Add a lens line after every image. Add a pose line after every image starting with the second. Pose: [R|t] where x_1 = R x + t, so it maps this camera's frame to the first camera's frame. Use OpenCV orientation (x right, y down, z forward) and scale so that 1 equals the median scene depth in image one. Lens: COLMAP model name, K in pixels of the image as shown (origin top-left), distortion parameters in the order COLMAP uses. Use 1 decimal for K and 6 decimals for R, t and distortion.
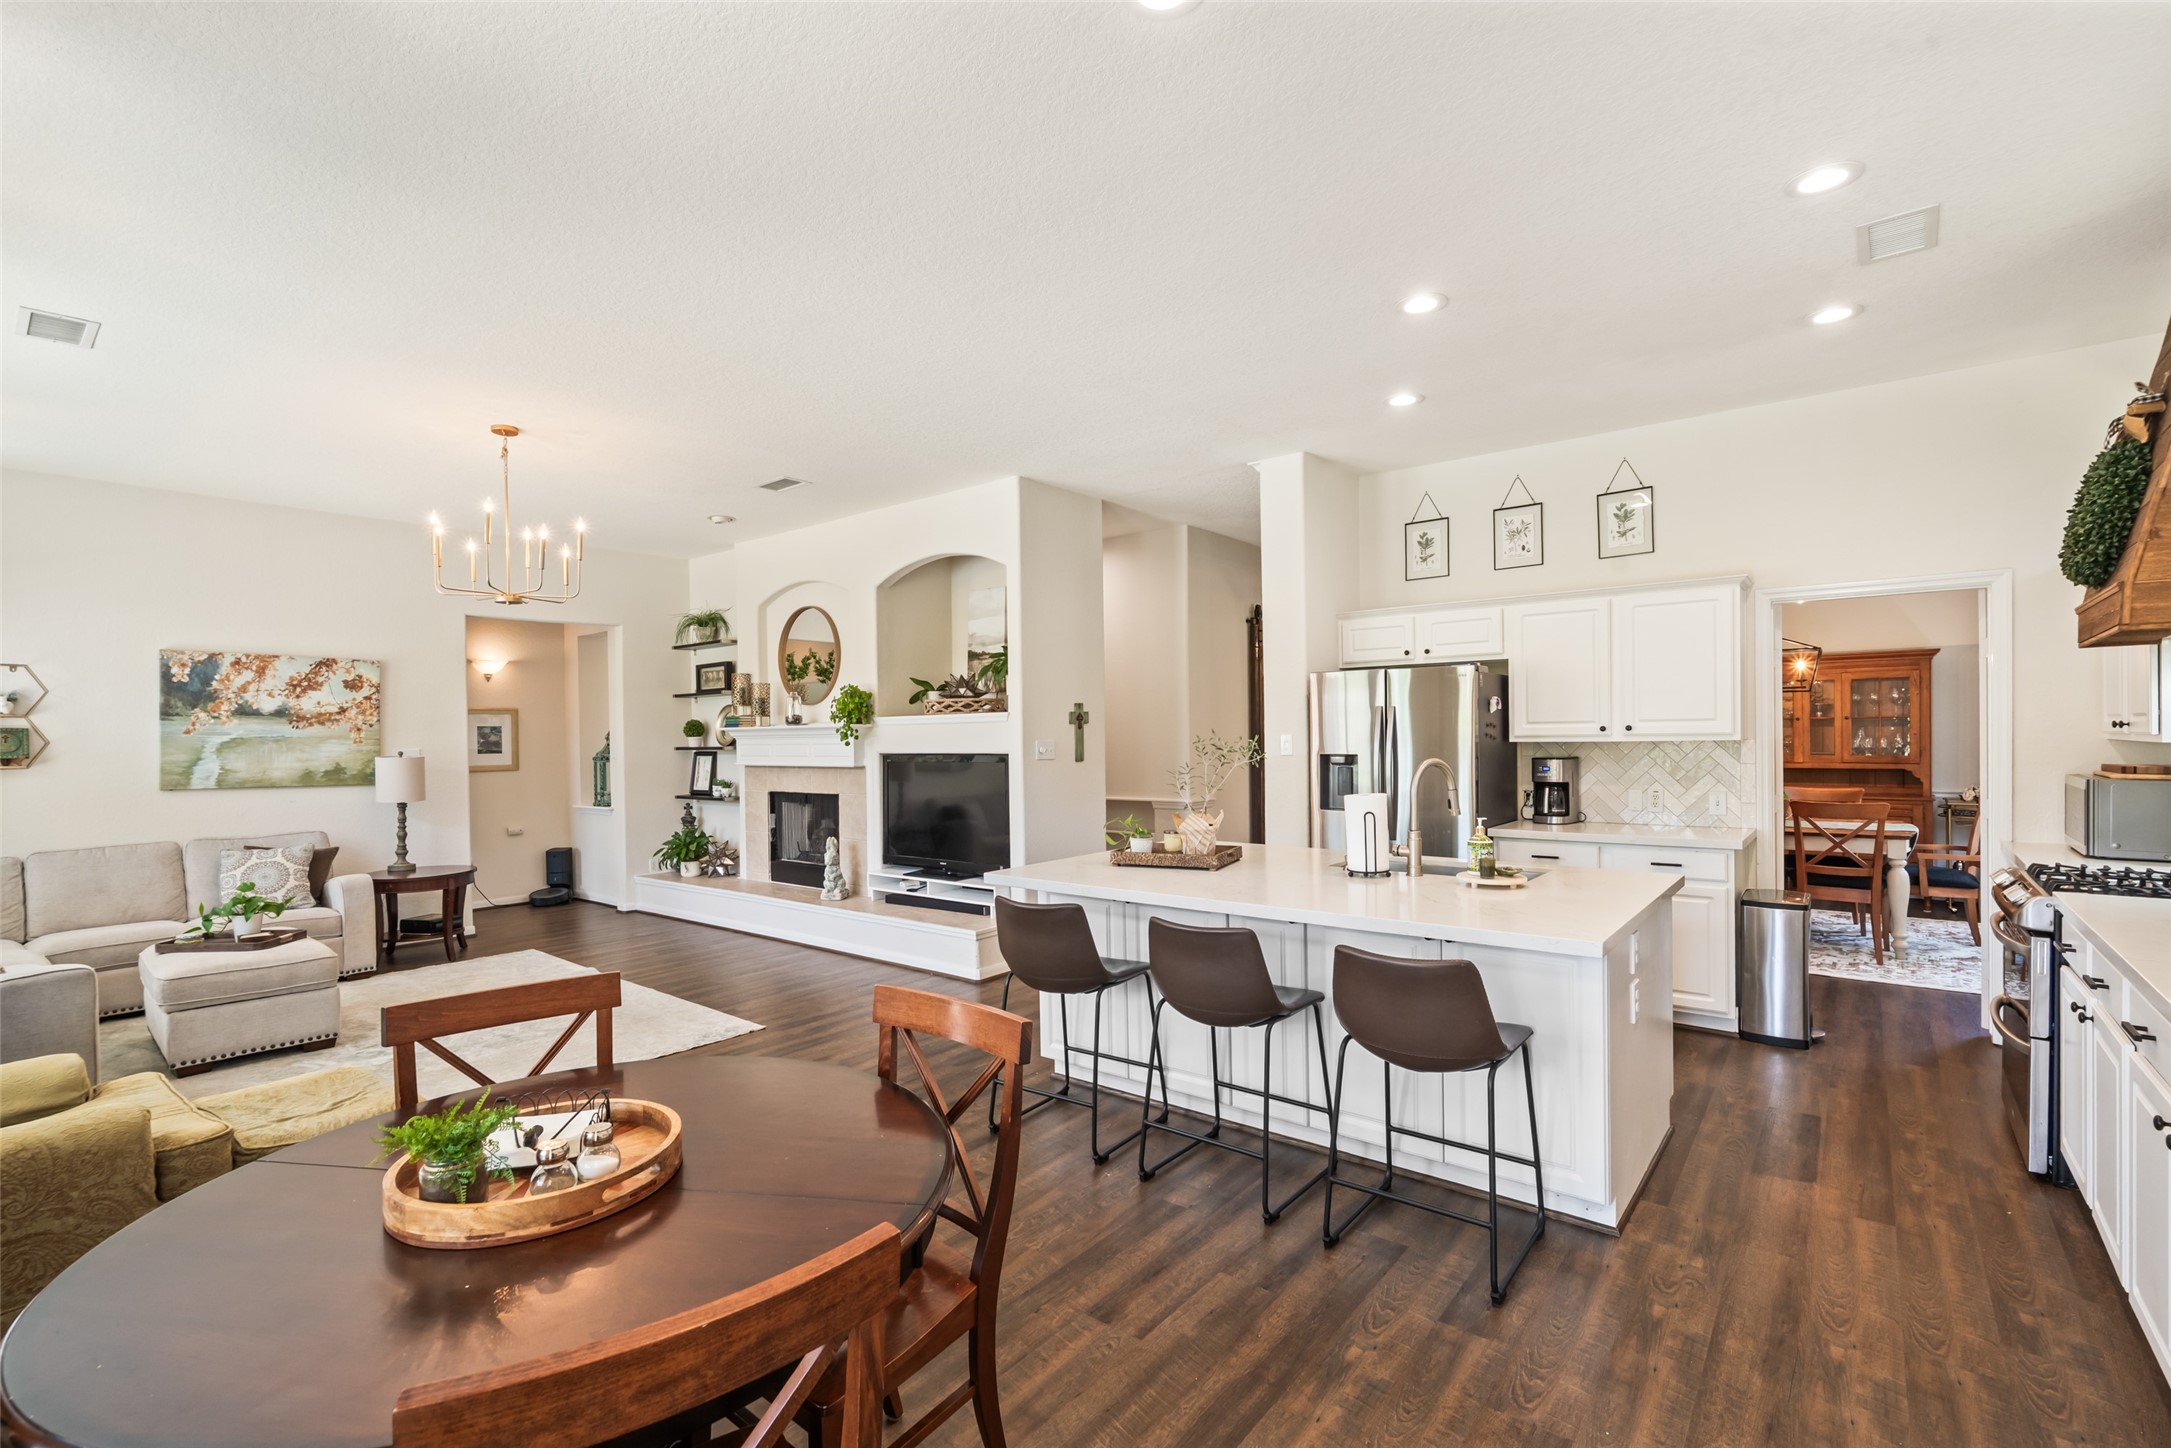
lens RADIAL K [[973.5, 0, 1103.4], [0, 973.5, 745.6], [0, 0, 1]] dist [-0.000171, 0.000292]
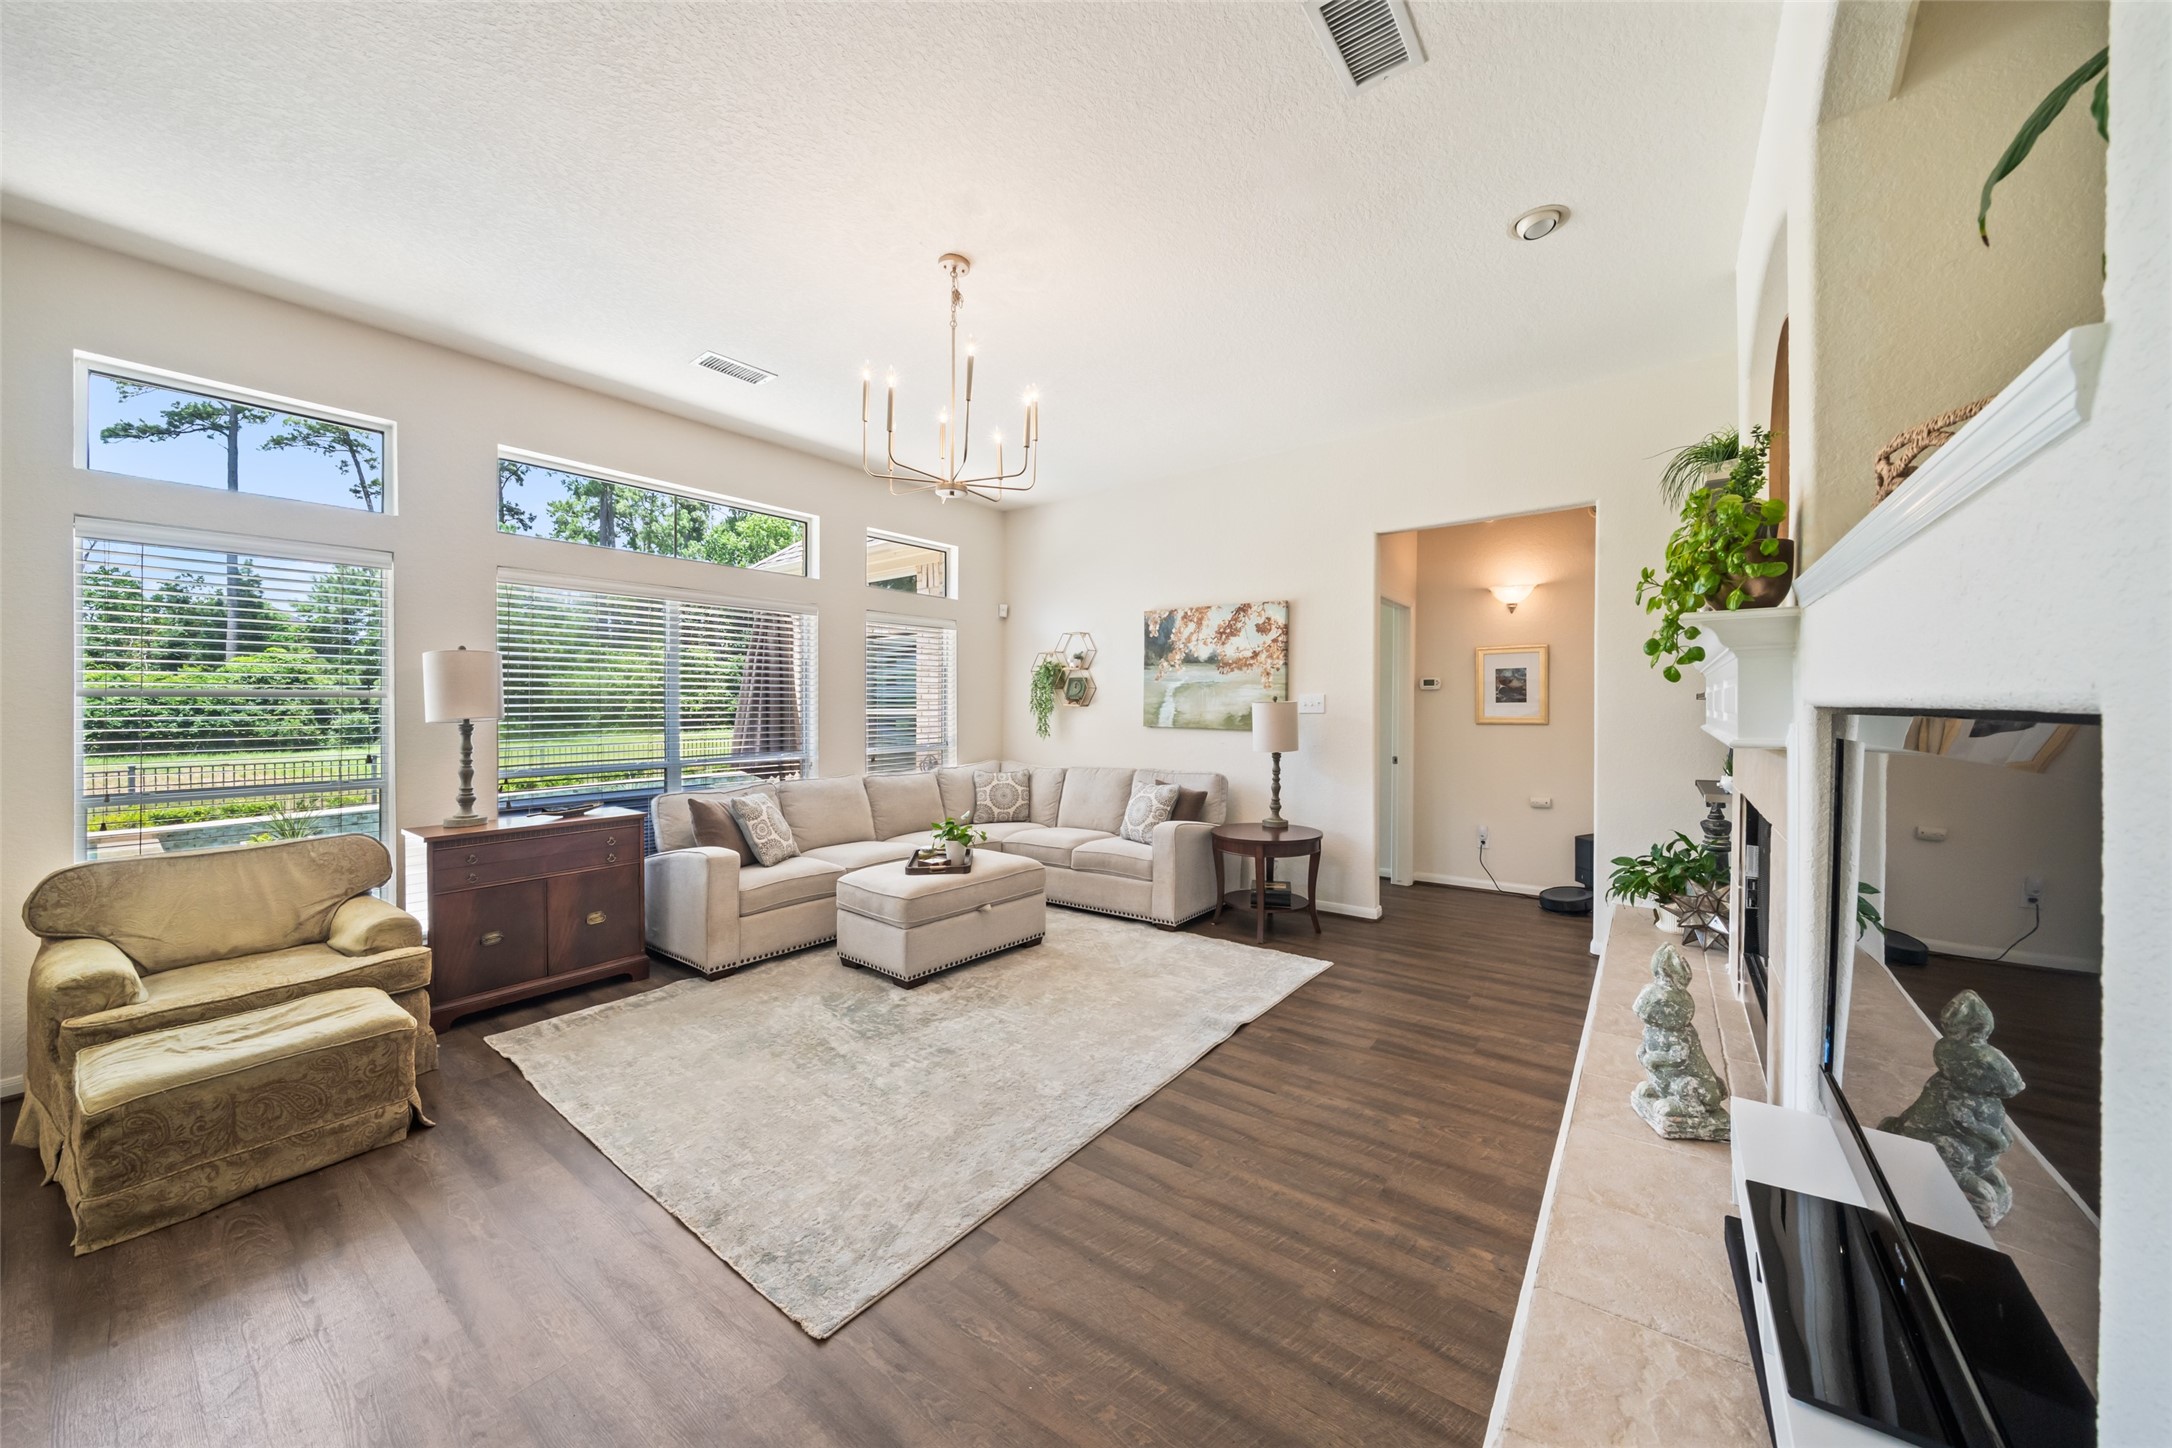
lens RADIAL K [[761.2, 0, 1084.8], [0, 761.2, 704.7], [0, 0, 1]] dist [-0.000673, -0.000008]
pose [[0.021824, 0.012222, -0.999687, -0.012974], [-0.007144, 0.999902, 0.012068, 0.007061], [0.999736, 0.006878, 0.021909, 0.870077]]
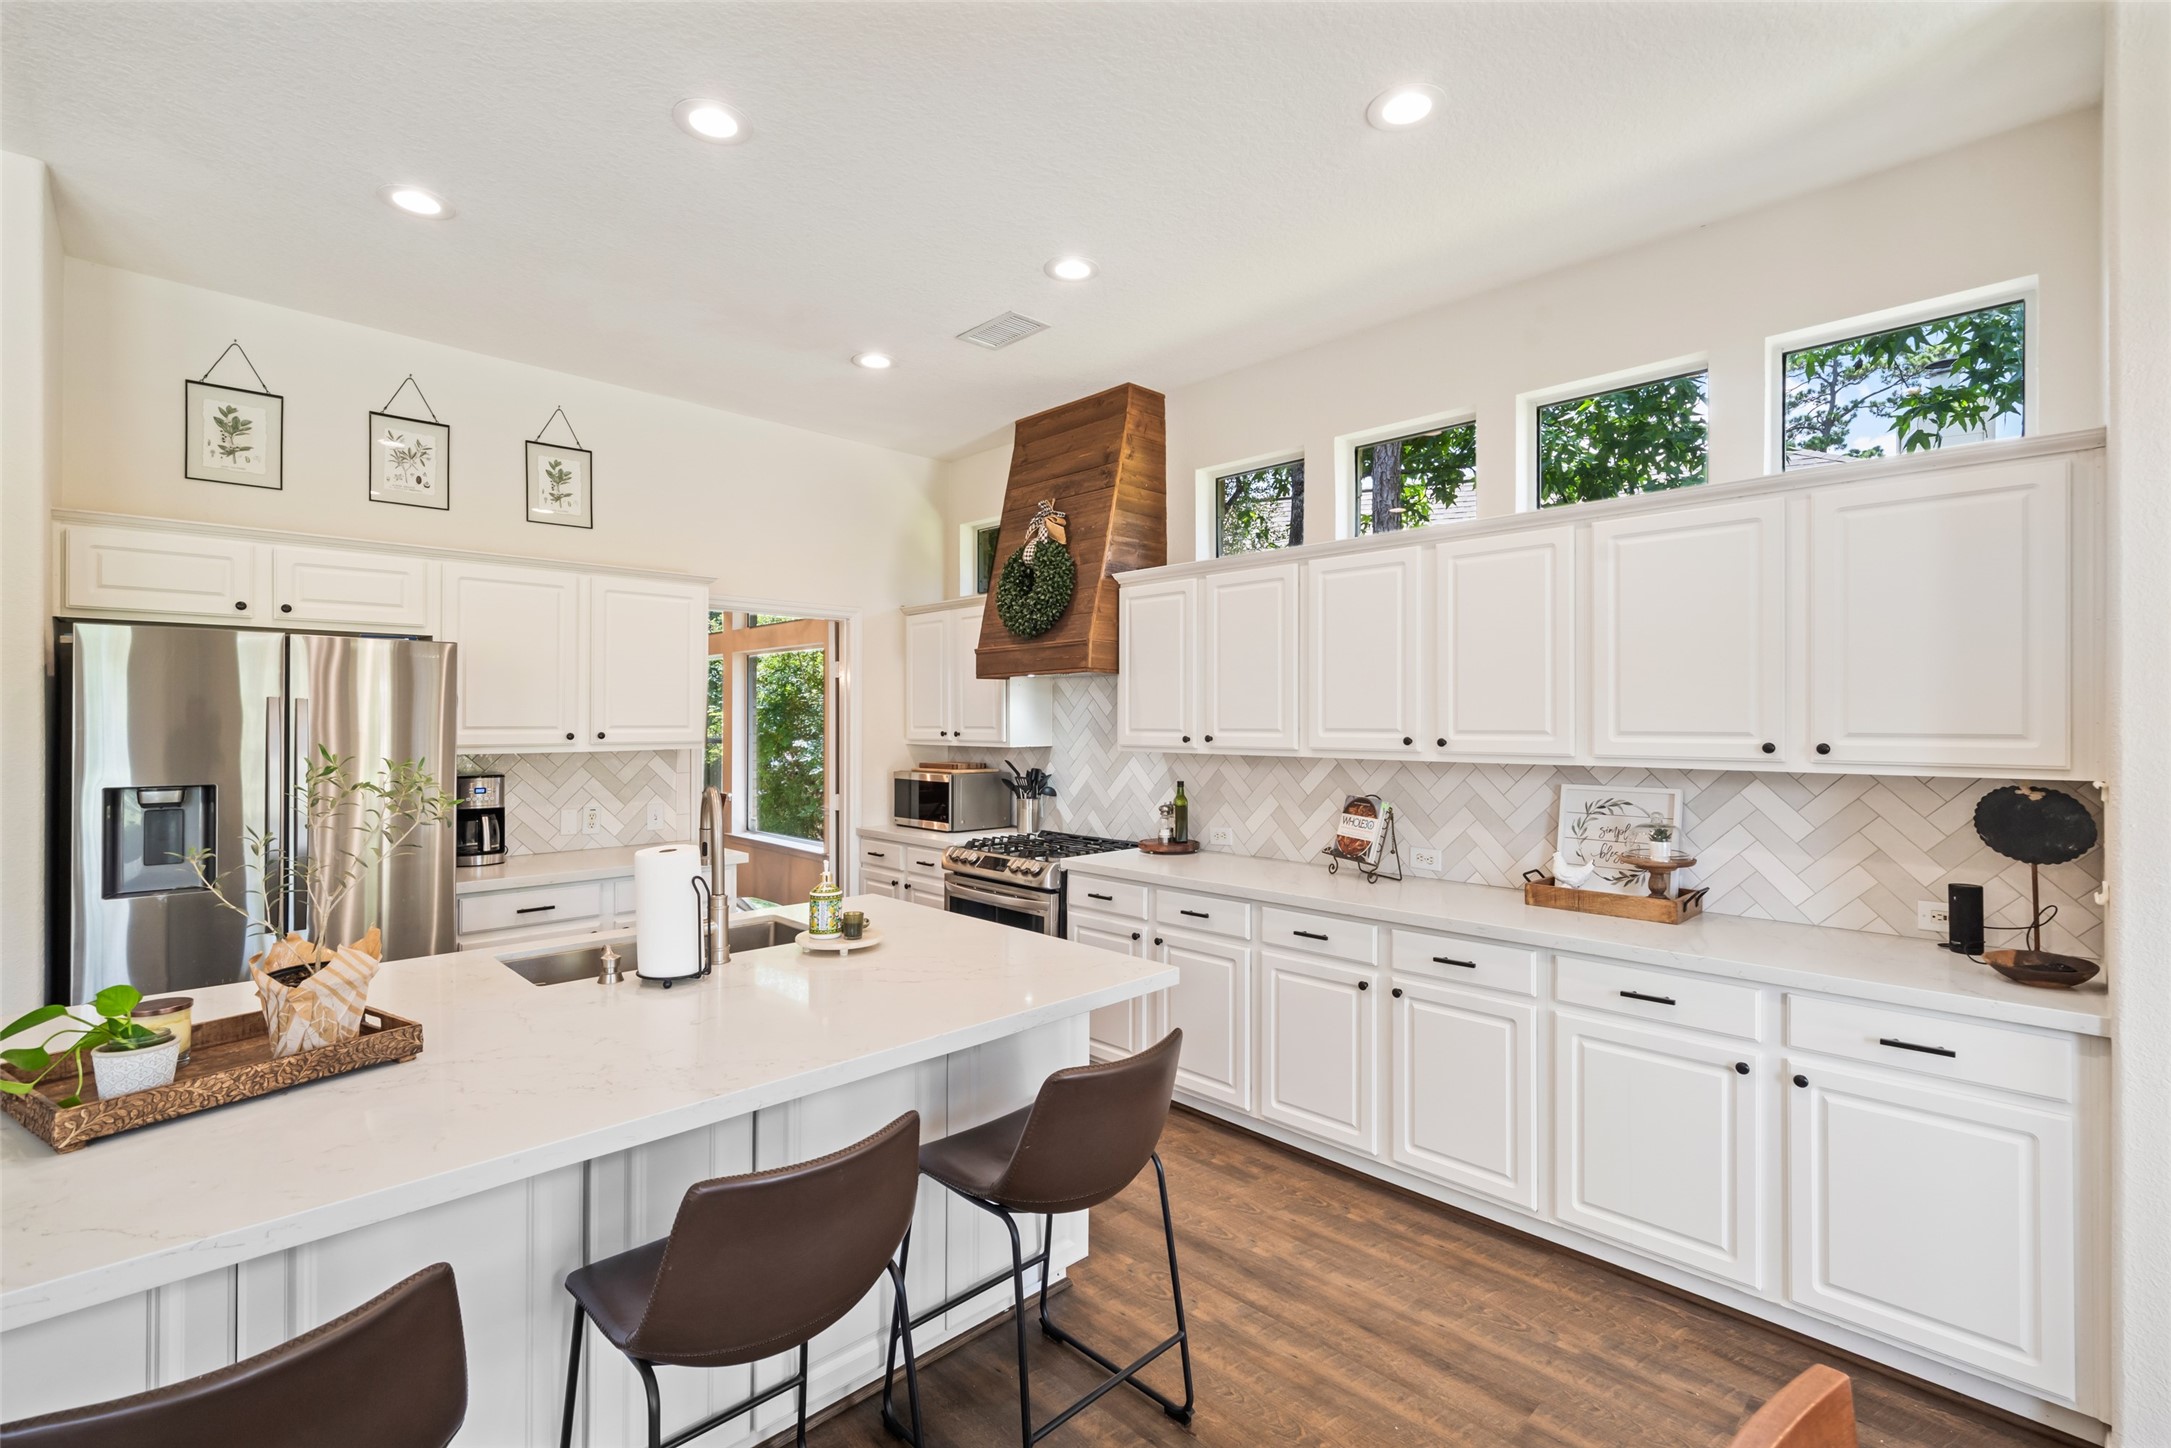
lens RADIAL K [[967.1, 0, 1090.3], [0, 967.1, 717.4], [0, 0, 1]] dist [-0.000096, -0.000374]
pose [[0.123516, 0.014648, 0.992234, -0.181245], [0.009277, 0.999830, -0.015915, -0.013125], [-0.992299, 0.011171, 0.123360, 0.384002]]
